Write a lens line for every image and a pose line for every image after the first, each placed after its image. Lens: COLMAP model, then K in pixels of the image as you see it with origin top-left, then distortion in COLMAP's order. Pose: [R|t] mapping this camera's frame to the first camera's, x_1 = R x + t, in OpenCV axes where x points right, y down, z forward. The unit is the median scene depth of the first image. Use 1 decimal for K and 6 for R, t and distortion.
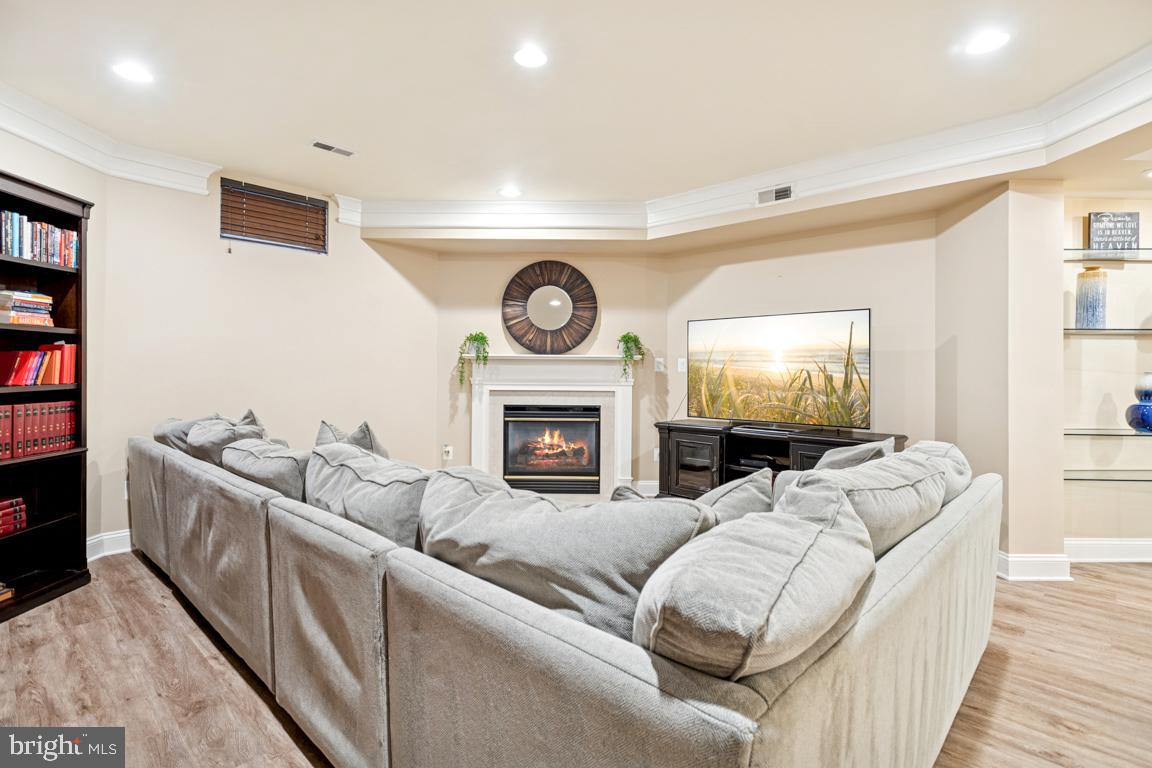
lens RADIAL K [[552.5, 0, 573.6], [0, 552.5, 378.9], [0, 0, 1]] dist [-0.002670, 0.001348]
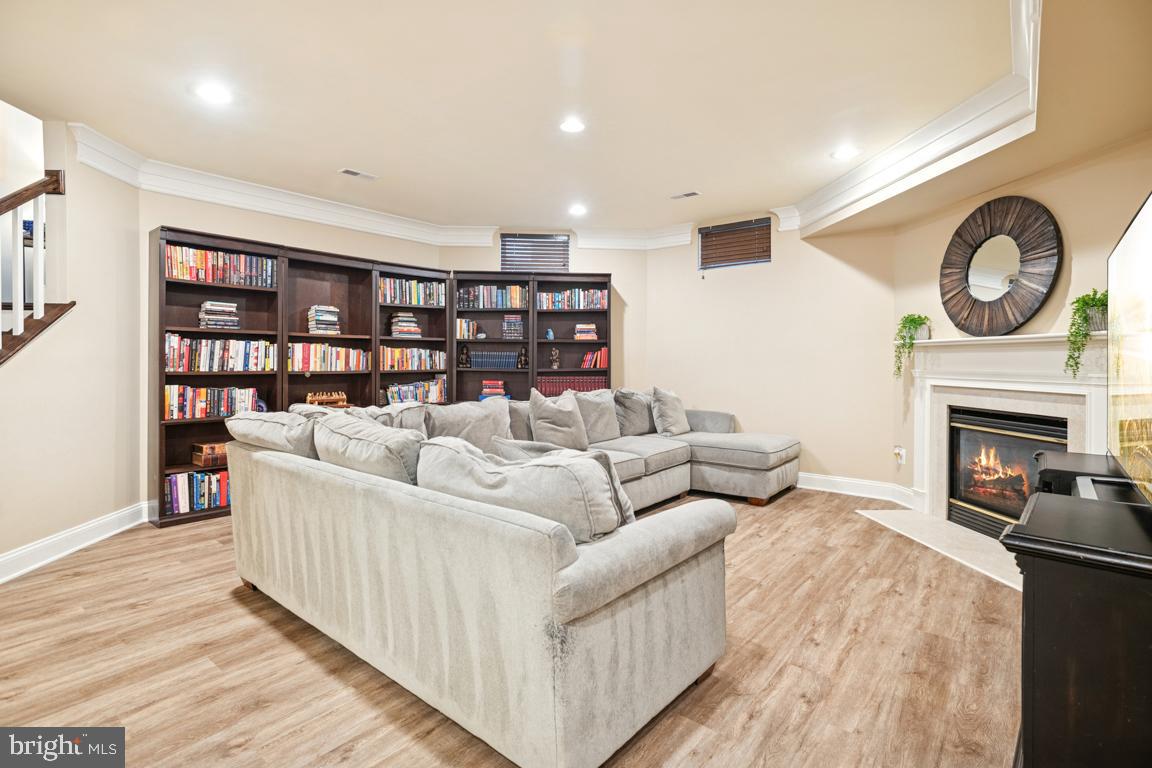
lens RADIAL K [[568.9, 0, 575.7], [0, 568.9, 356.3], [0, 0, 1]] dist [0.001776, 0.000175]
pose [[0.066933, -0.013849, -0.997661, 0.632442], [-0.017211, 0.999739, -0.015033, 0.000106], [0.997609, 0.018177, 0.066678, 0.441042]]
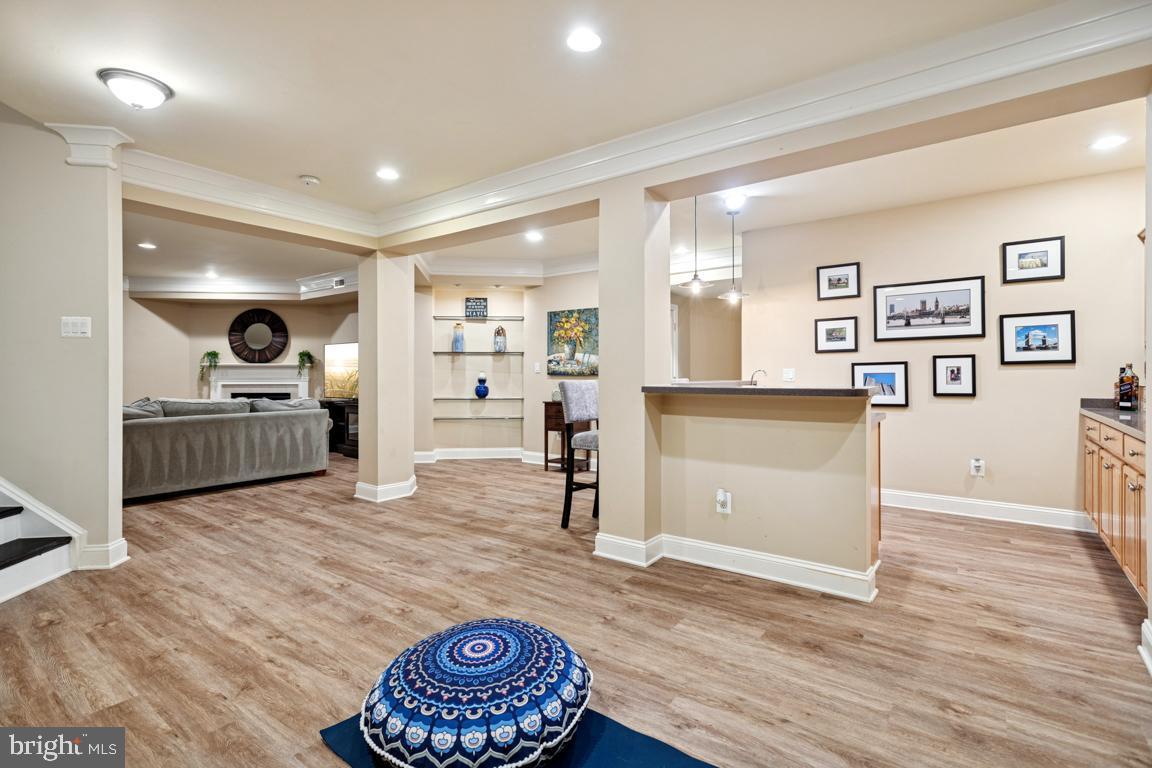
lens RADIAL K [[549.6, 0, 575.7], [0, 549.6, 372.8], [0, 0, 1]] dist [0.000364, 0.000858]
pose [[0.995246, -0.007795, 0.097085, 0.778078], [0.009527, 0.999803, -0.017390, 0.024243], [-0.096930, 0.018232, 0.995124, -0.802308]]
